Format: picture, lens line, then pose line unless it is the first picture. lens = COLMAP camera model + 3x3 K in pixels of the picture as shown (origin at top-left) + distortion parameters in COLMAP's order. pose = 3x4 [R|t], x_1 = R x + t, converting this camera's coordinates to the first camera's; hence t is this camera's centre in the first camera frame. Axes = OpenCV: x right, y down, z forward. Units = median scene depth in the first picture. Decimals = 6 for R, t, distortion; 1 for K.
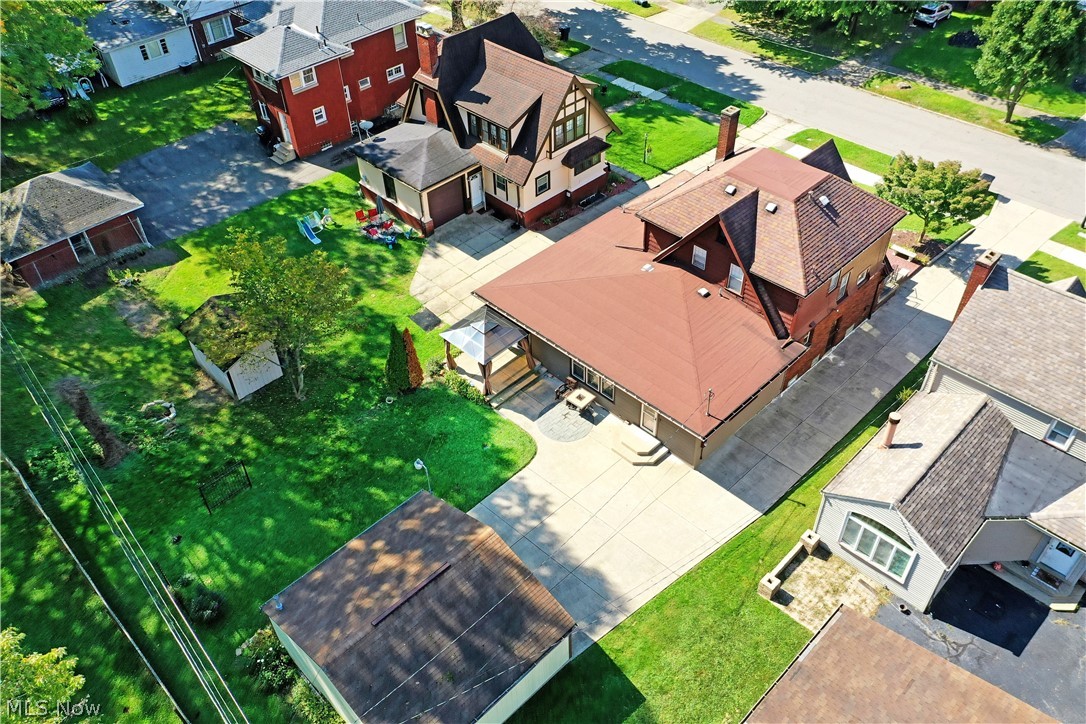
lens RADIAL K [[859.9, 0, 539.0], [0, 859.9, 360.4], [0, 0, 1]] dist [0.007717, 0.007507]
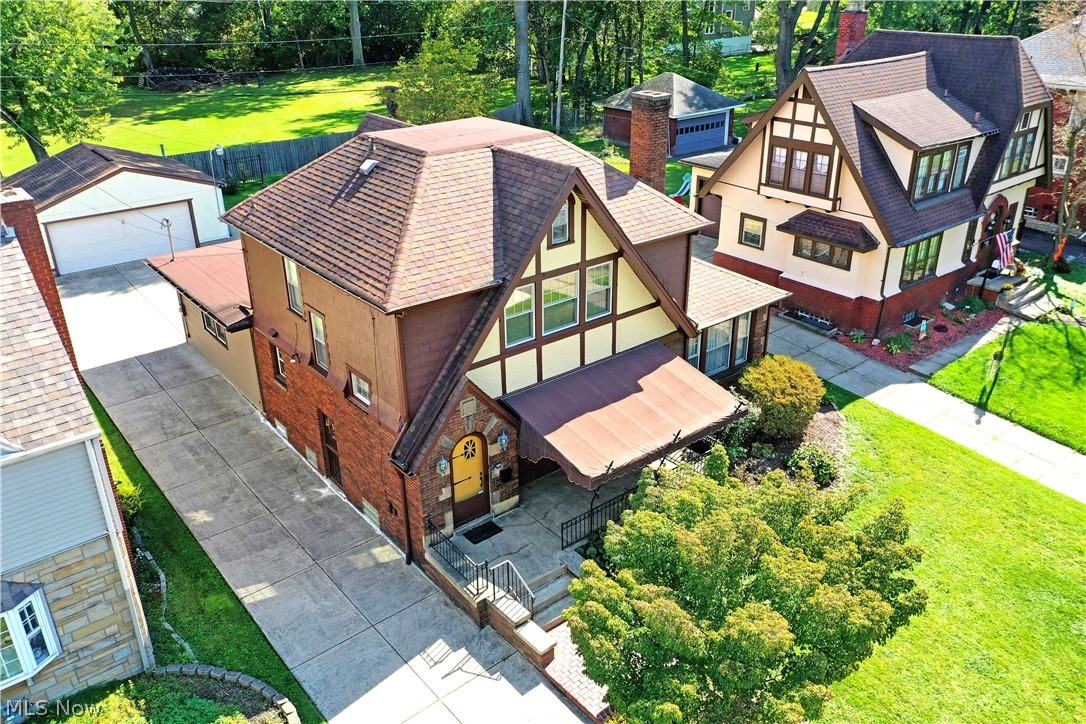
lens RADIAL K [[859.9, 0, 539.0], [0, 859.9, 360.4], [0, 0, 1]] dist [0.007717, 0.007507]
pose [[-0.106065, 0.448274, -0.887581, 0.675078], [-0.659153, 0.636619, 0.400293, -0.312427], [0.744492, 0.627508, 0.227959, 0.832220]]
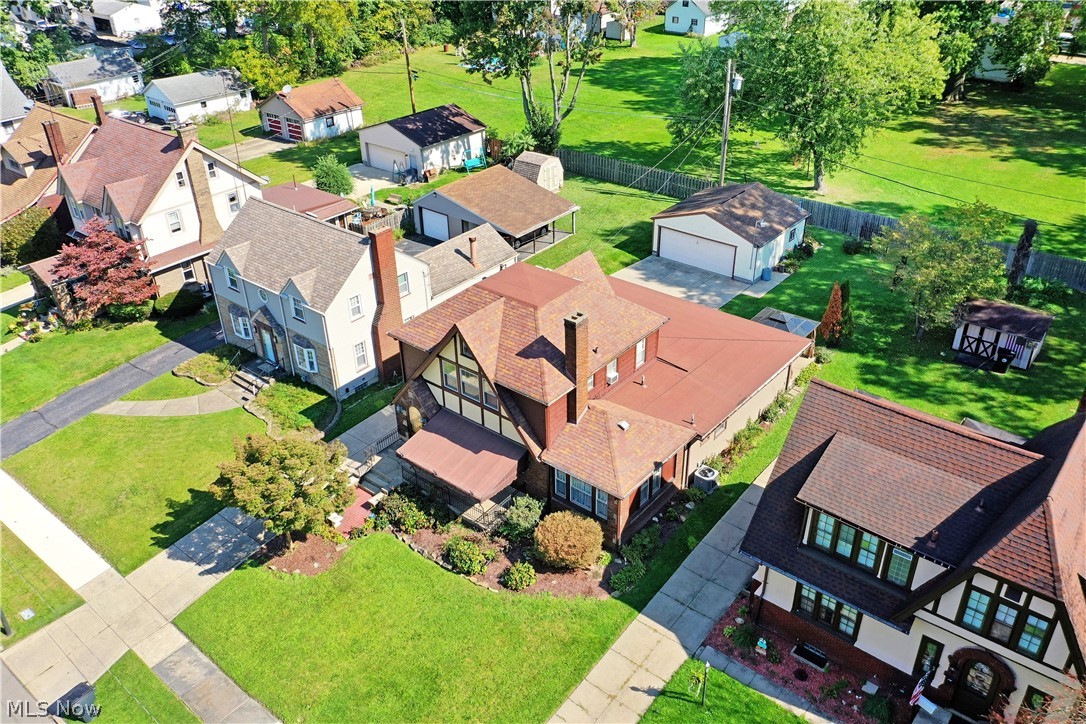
lens RADIAL K [[859.9, 0, 539.0], [0, 859.9, 360.4], [0, 0, 1]] dist [0.007717, 0.007507]
pose [[-0.993965, 0.092535, -0.058910, 0.272701], [-0.029849, 0.288615, 0.956980, -0.919292], [0.105557, 0.952963, -0.284111, 1.122827]]
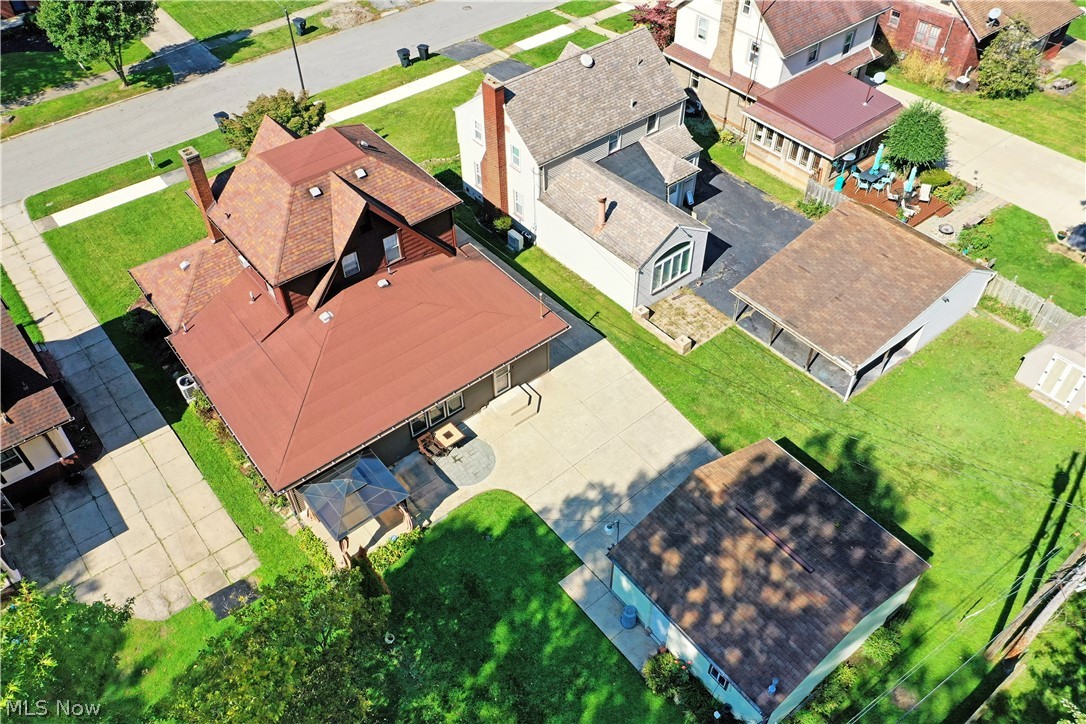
lens RADIAL K [[859.9, 0, 539.0], [0, 859.9, 360.4], [0, 0, 1]] dist [0.007717, 0.007507]
pose [[0.105263, -0.688751, 0.717316, -0.446973], [0.678030, 0.577371, 0.454882, -0.290893], [-0.727458, 0.438480, 0.527770, 0.343769]]
